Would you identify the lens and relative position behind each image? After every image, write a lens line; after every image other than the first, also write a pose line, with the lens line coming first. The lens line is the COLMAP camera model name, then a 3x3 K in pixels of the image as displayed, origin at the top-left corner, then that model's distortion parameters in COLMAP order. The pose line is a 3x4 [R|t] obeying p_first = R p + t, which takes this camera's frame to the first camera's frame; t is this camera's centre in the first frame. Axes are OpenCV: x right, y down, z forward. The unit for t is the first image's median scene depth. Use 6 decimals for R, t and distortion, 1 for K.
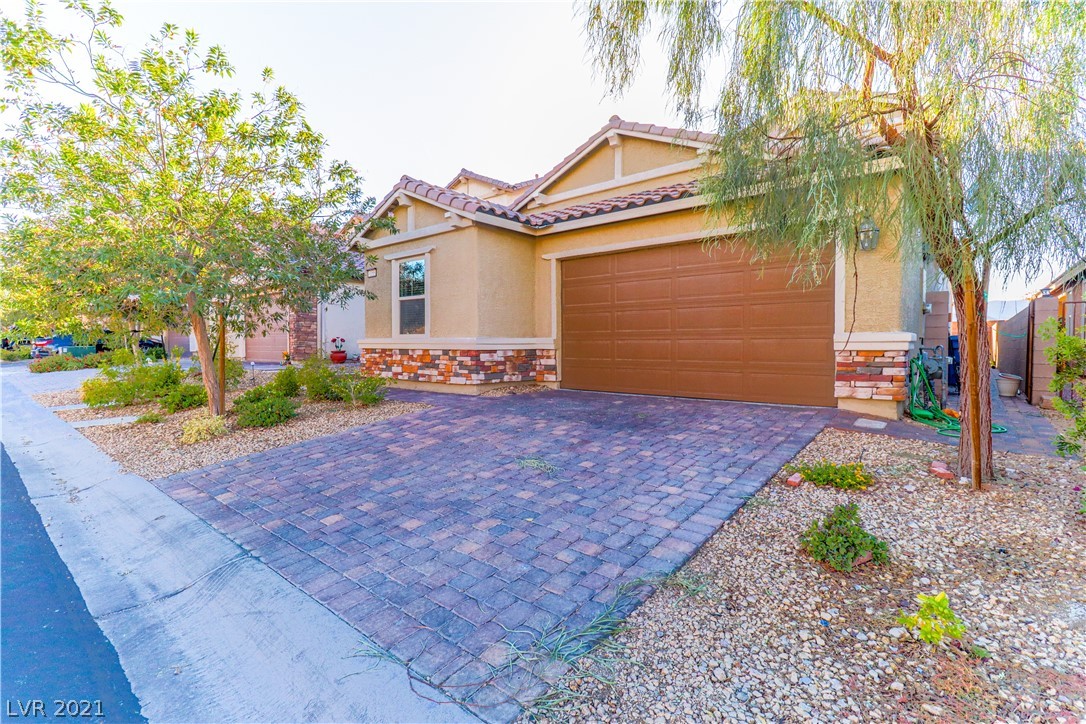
lens RADIAL K [[507.9, 0, 540.6], [0, 507.9, 341.5], [0, 0, 1]] dist [-0.000454, 0.000608]
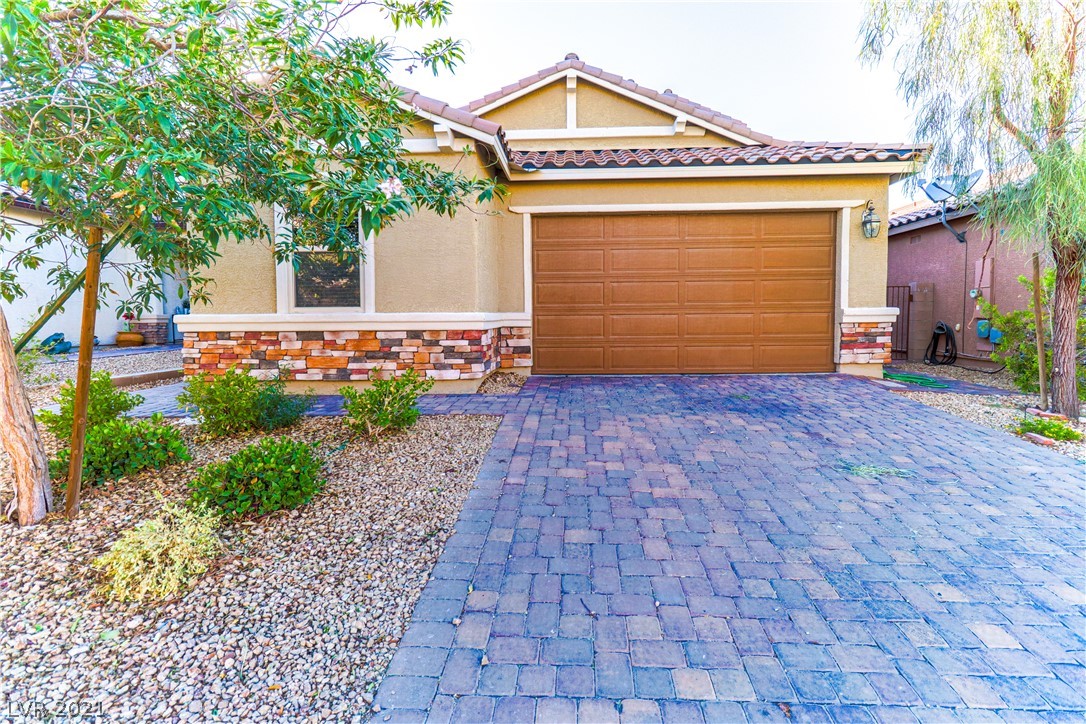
lens RADIAL K [[507.9, 0, 540.6], [0, 507.9, 341.5], [0, 0, 1]] dist [-0.000454, 0.000608]
pose [[0.785197, -0.037042, 0.618137, -0.463770], [0.006523, 0.998649, 0.051559, -0.003060], [-0.619212, -0.036452, 0.784377, 0.358637]]
